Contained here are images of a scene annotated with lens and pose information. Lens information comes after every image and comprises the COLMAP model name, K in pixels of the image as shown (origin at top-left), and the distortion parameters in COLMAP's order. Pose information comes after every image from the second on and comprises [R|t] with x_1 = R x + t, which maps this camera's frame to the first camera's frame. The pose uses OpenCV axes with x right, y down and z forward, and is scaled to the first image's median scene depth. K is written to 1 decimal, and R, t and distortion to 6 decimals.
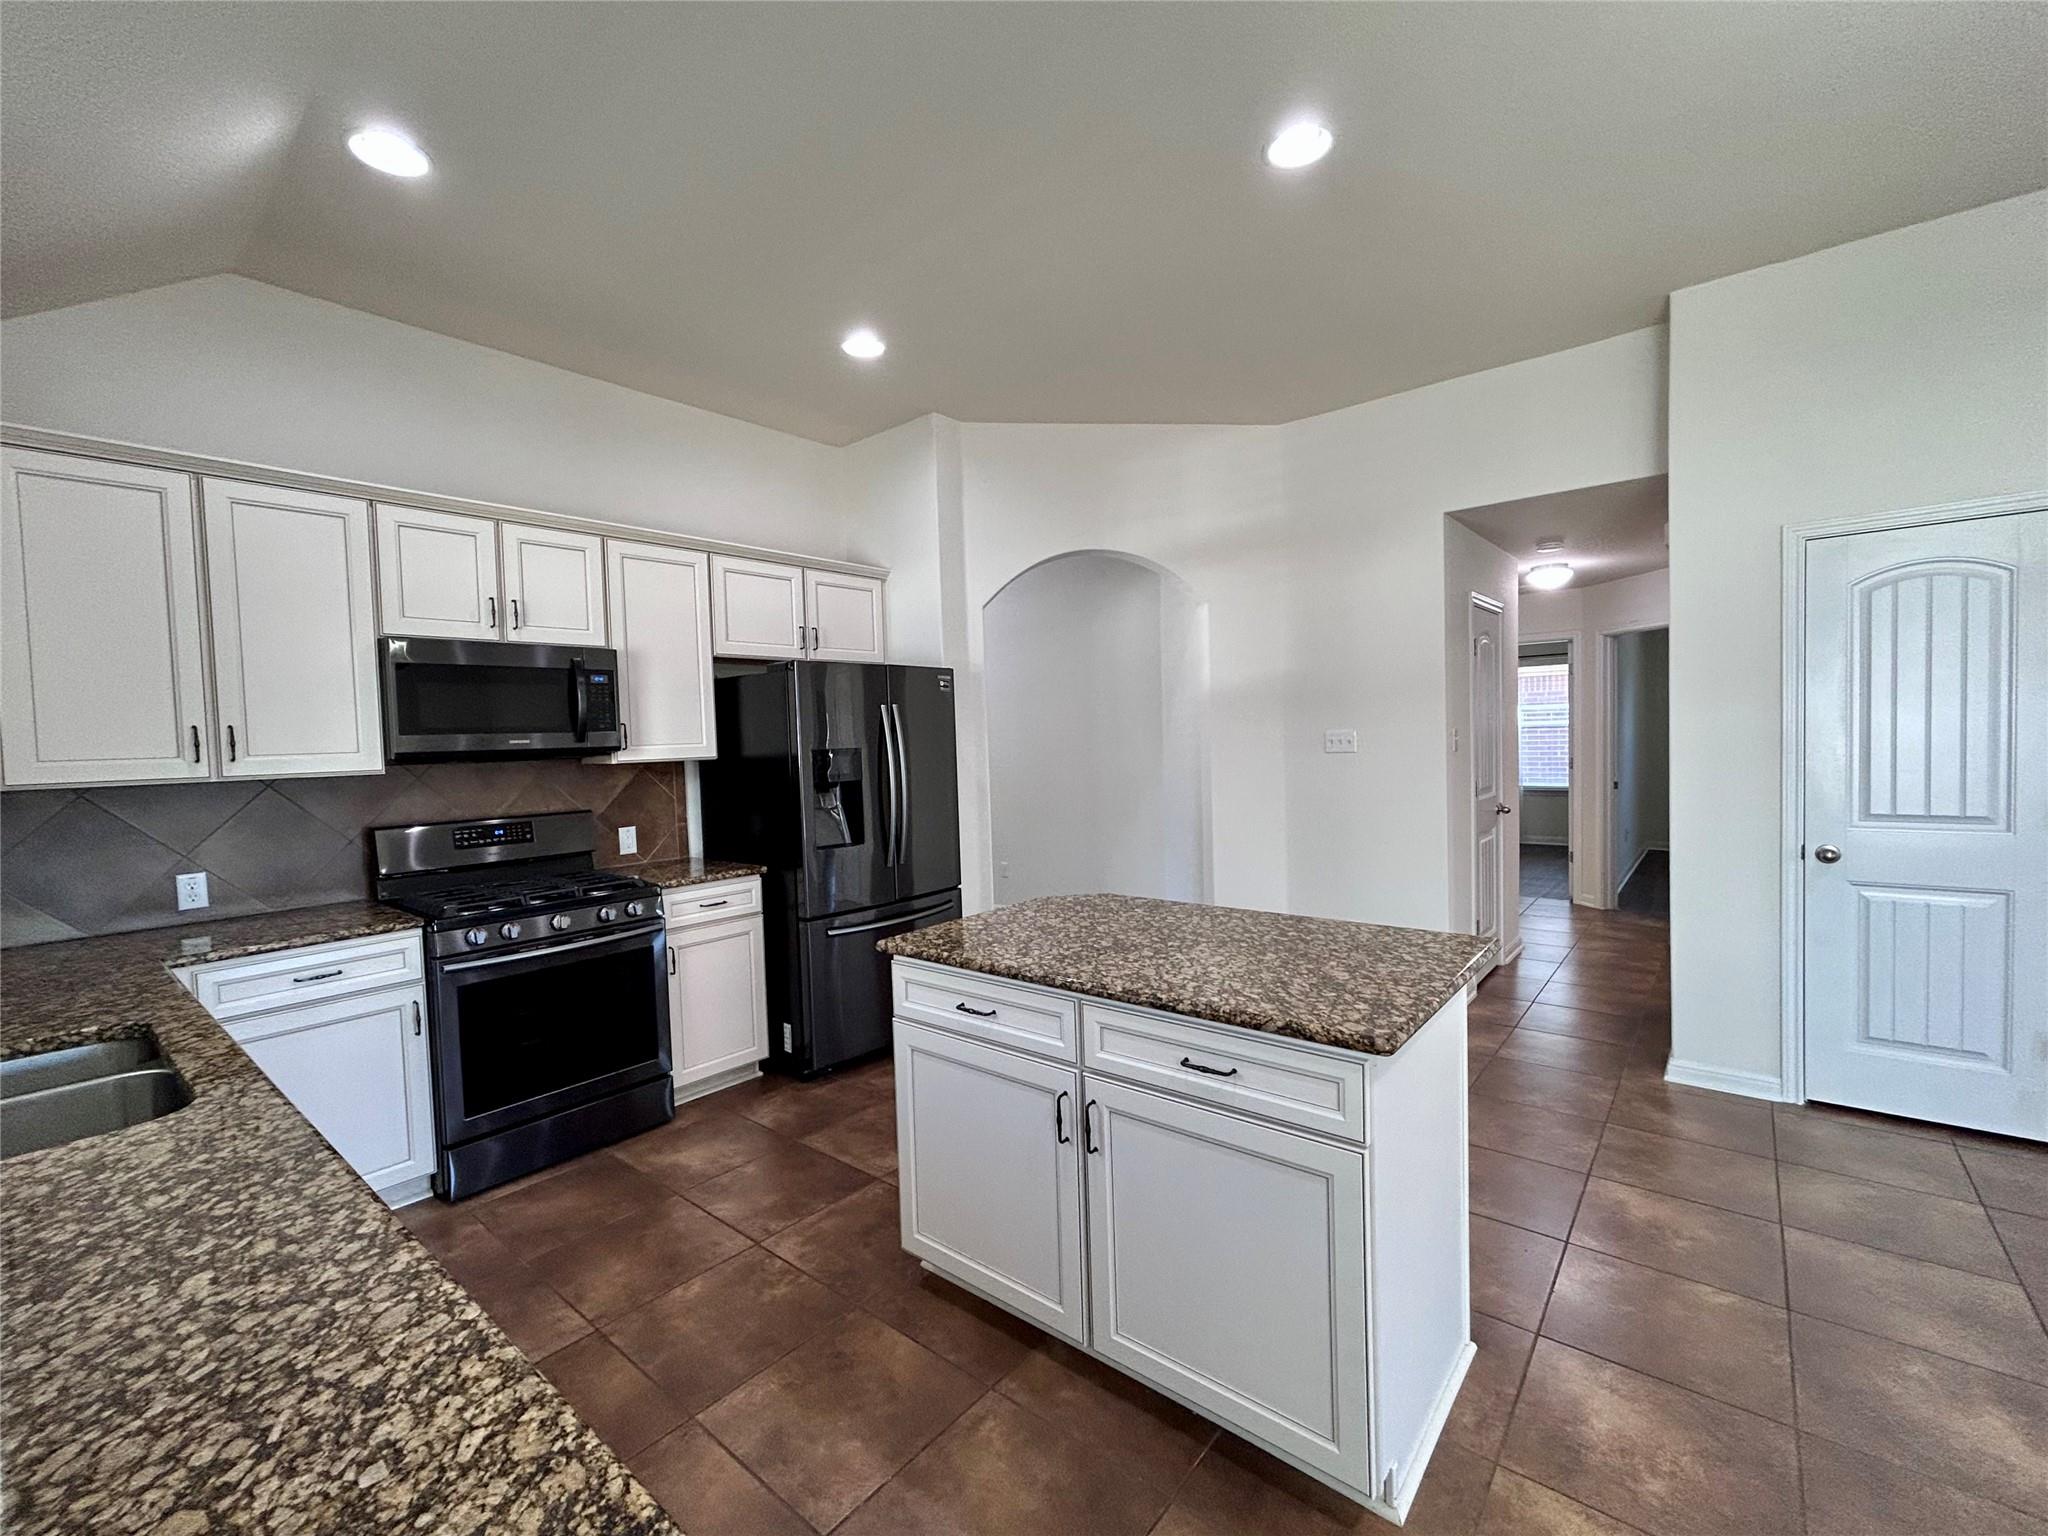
lens RADIAL K [[859.0, 0, 1024.0], [0, 859.0, 768.0], [0, 0, 1]] dist [-0.002527, -0.000207]
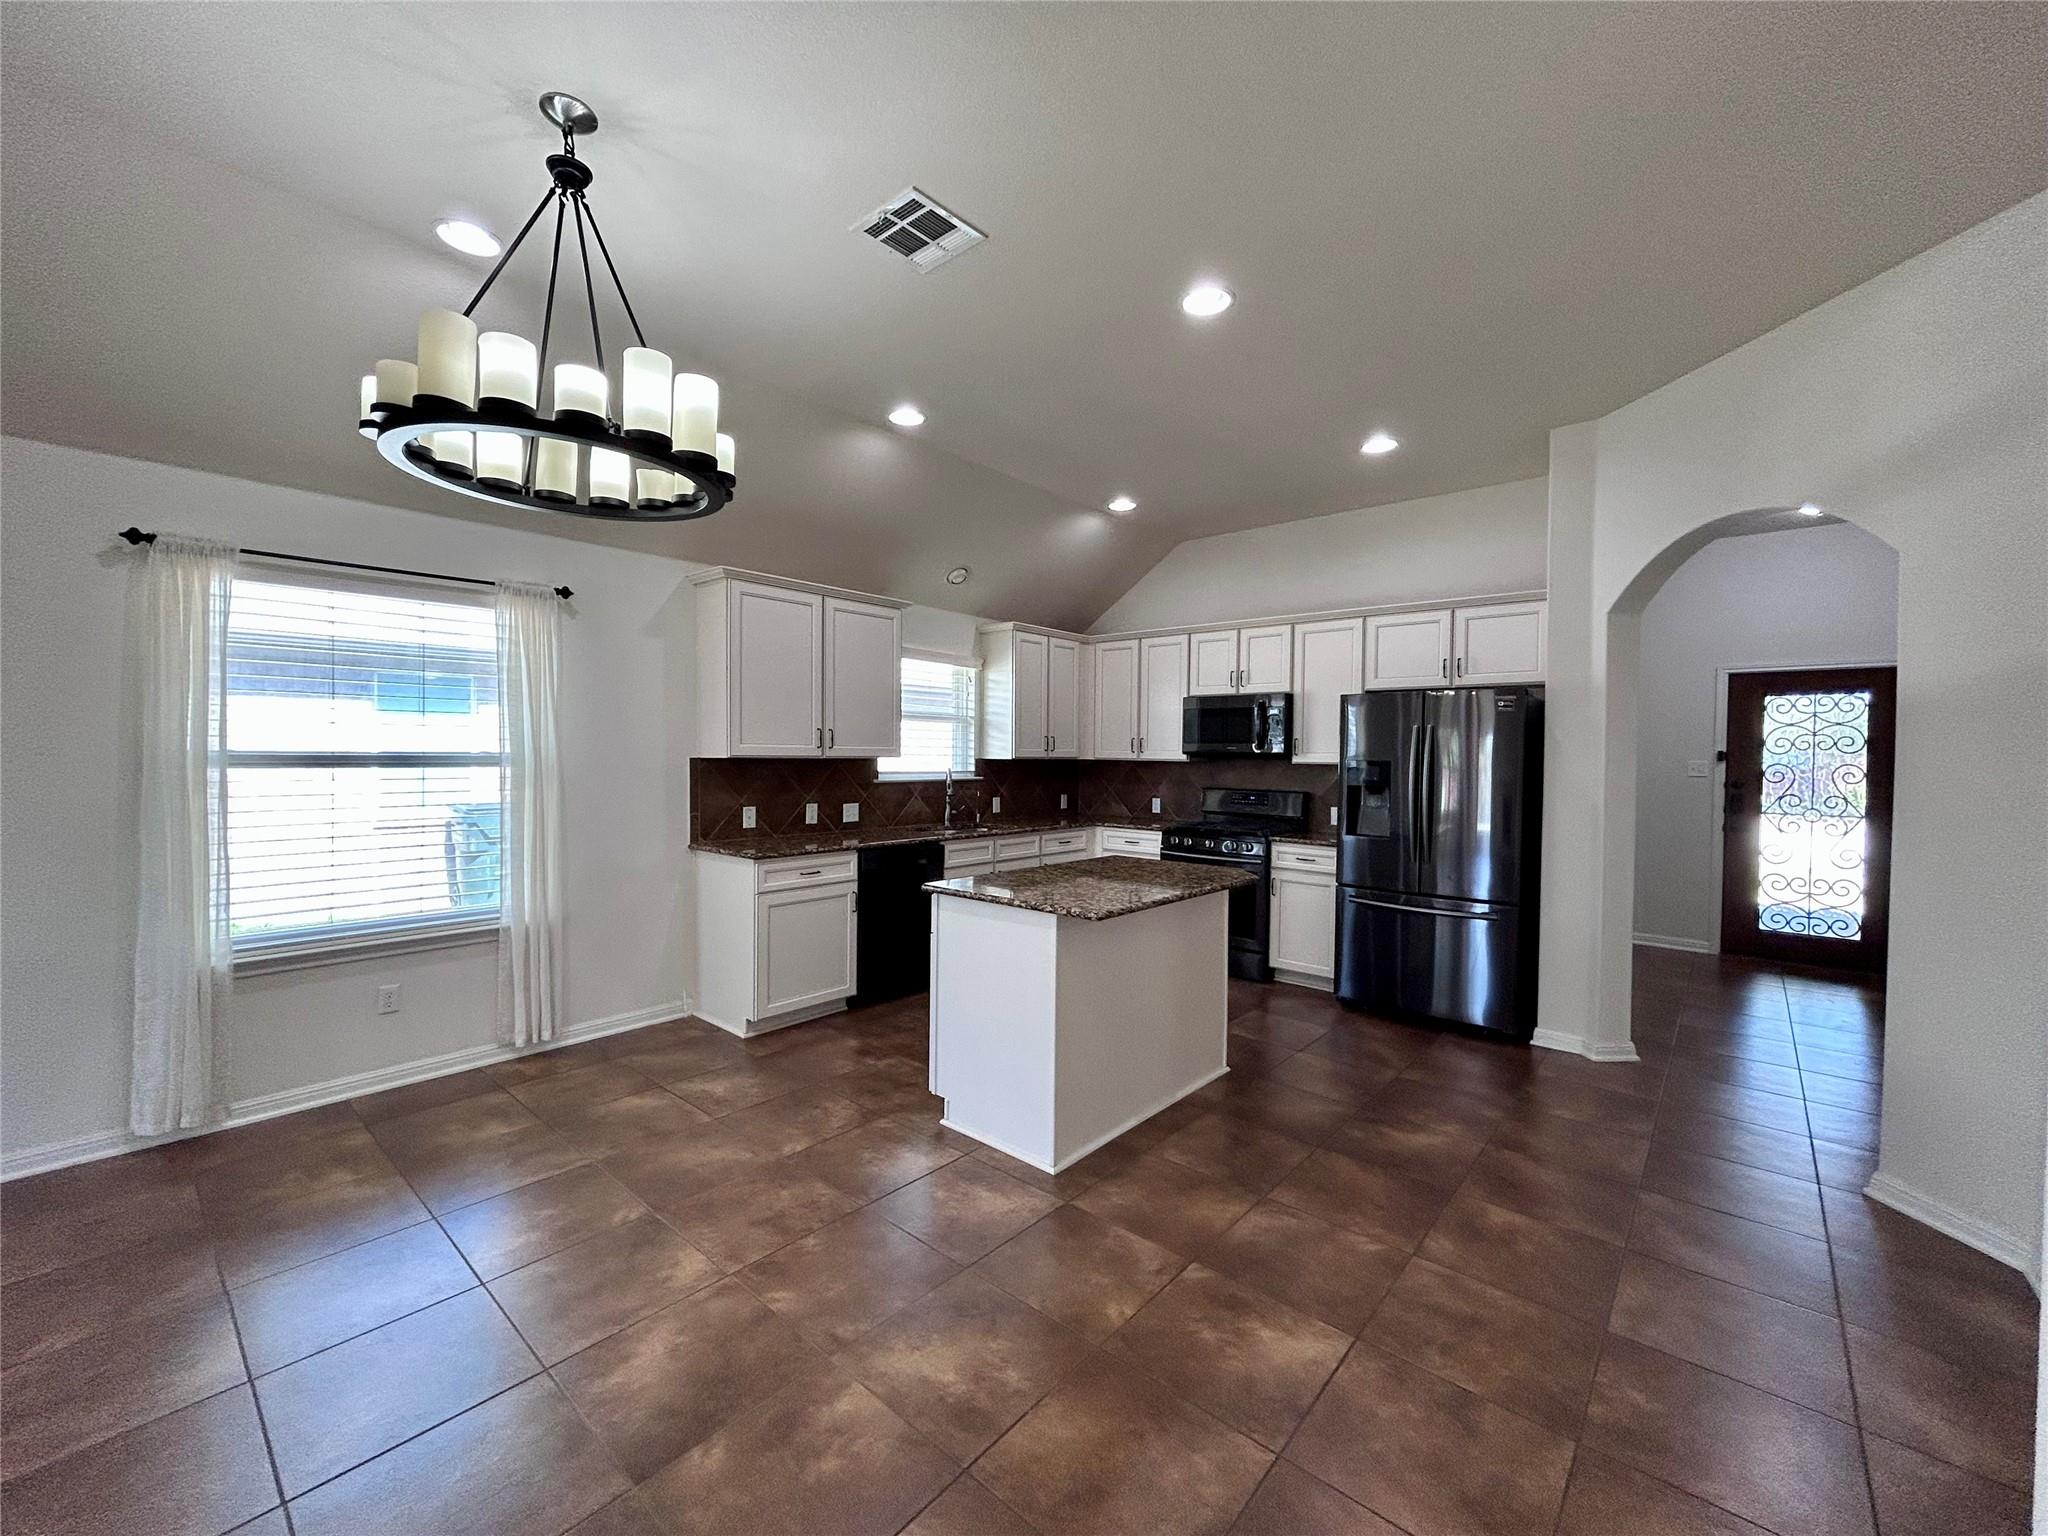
lens RADIAL K [[819.8, 0, 1022.7], [0, 819.8, 772.1], [0, 0, 1]] dist [-0.000043, 0.000729]
pose [[-0.029056, 0.055603, -0.998030, 1.170877], [-0.047858, 0.997229, 0.056952, -0.057796], [0.998431, 0.049419, -0.026315, 0.587730]]
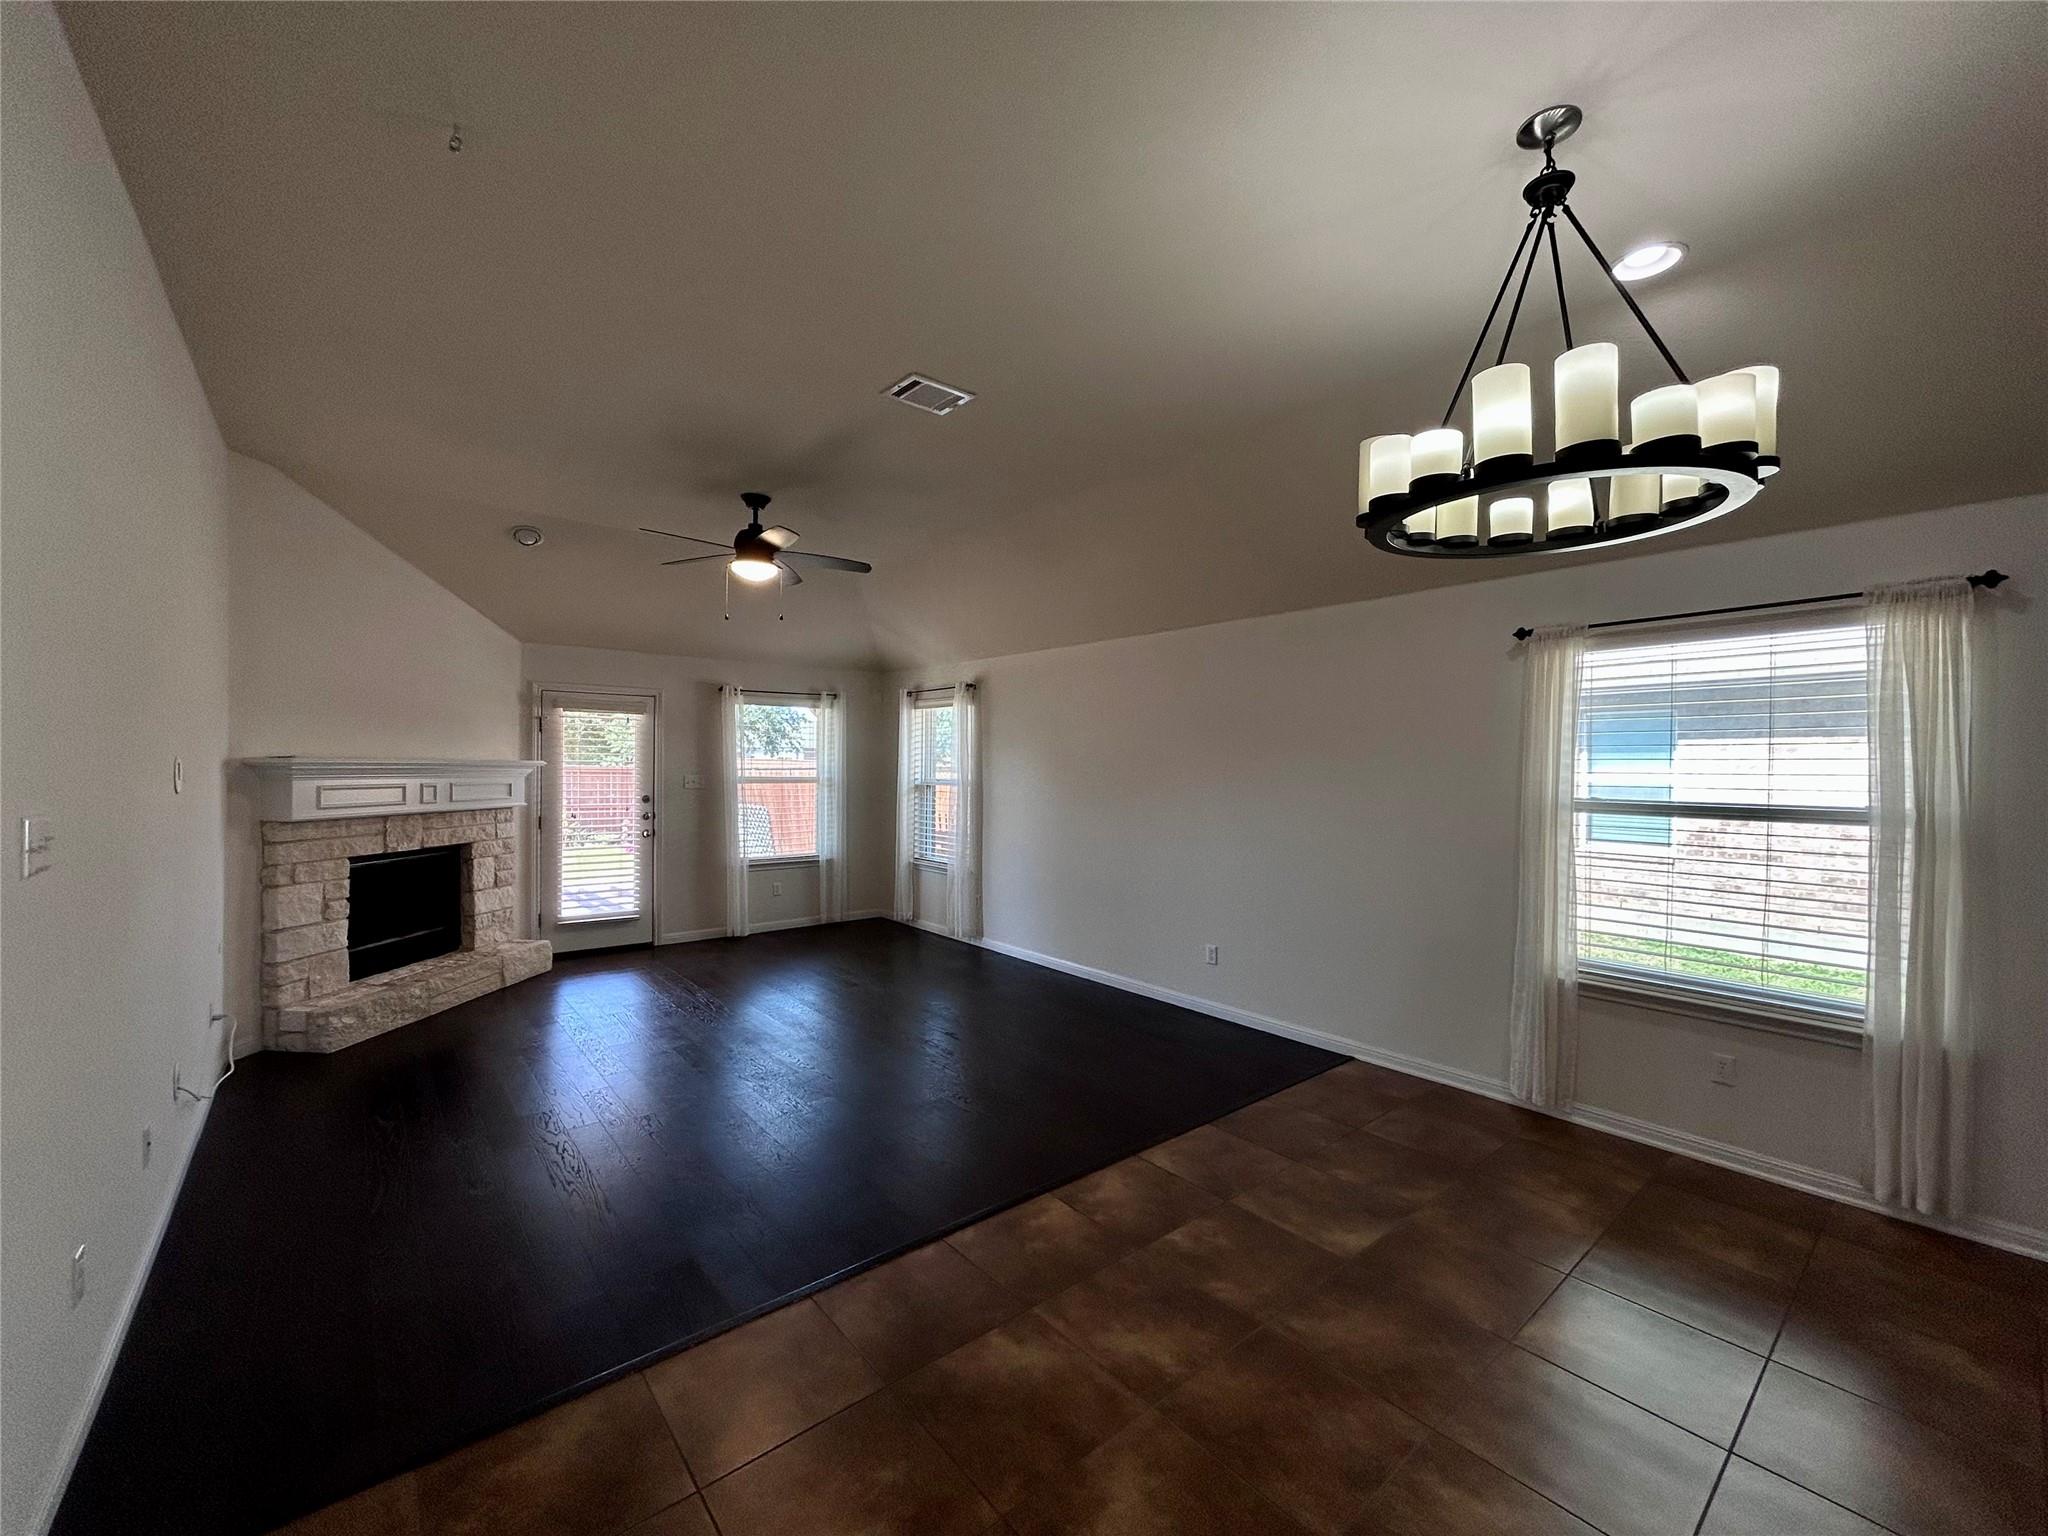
lens RADIAL K [[810.7, 0, 1024.0], [0, 810.7, 768.0], [0, 0, 1]] dist [-0.000687, 0.000026]
pose [[-0.982935, 0.019841, 0.182882, 0.785446], [0.026109, 0.999149, 0.031930, -0.080859], [-0.182093, 0.036160, -0.982616, 0.860227]]
